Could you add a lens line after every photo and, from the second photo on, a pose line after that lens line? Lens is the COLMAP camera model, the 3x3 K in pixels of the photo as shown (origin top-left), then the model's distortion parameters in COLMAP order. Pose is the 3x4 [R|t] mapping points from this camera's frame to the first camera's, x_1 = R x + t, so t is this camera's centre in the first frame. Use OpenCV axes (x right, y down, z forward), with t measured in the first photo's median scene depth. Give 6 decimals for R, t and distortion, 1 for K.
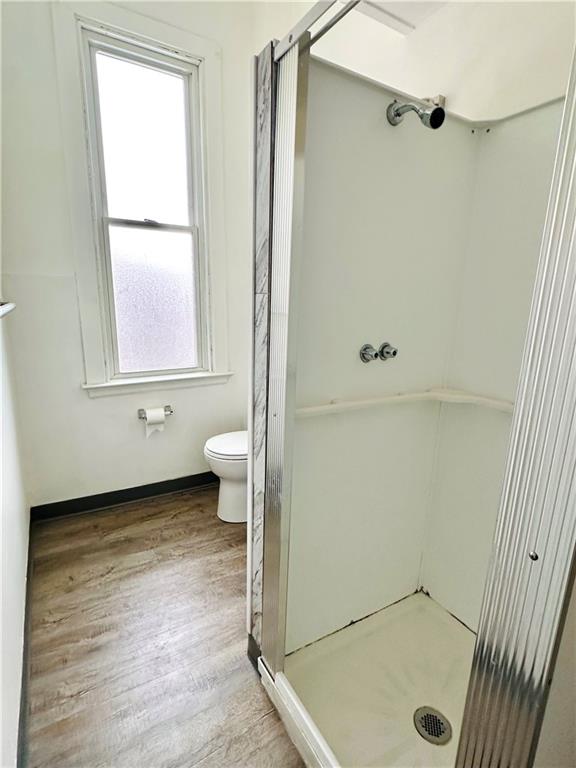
lens RADIAL K [[399.9, 0, 288.0], [0, 399.9, 384.0], [0, 0, 1]] dist [-0.000722, -0.000558]
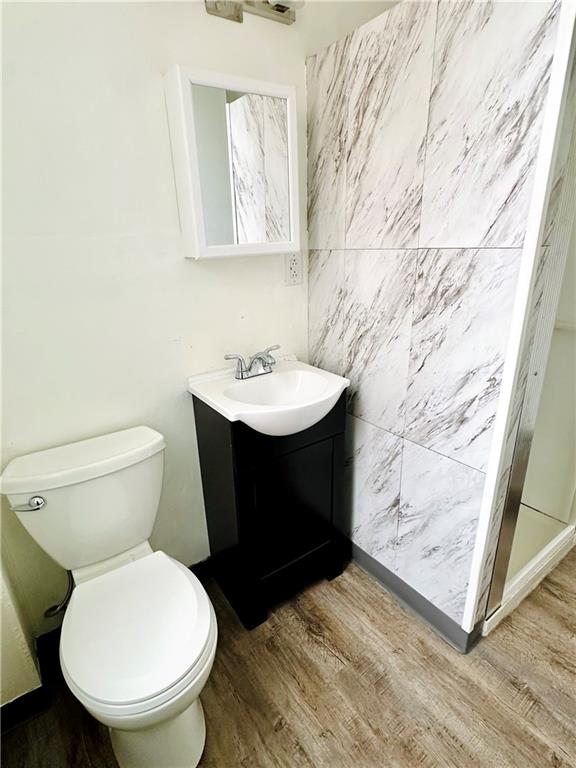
lens RADIAL K [[399.9, 0, 288.0], [0, 399.9, 384.0], [0, 0, 1]] dist [-0.000722, -0.000558]
pose [[-0.082734, -0.357042, 0.930417, -0.649453], [0.255272, 0.894877, 0.366103, -0.285045], [-0.963323, 0.267799, 0.017106, 1.138904]]
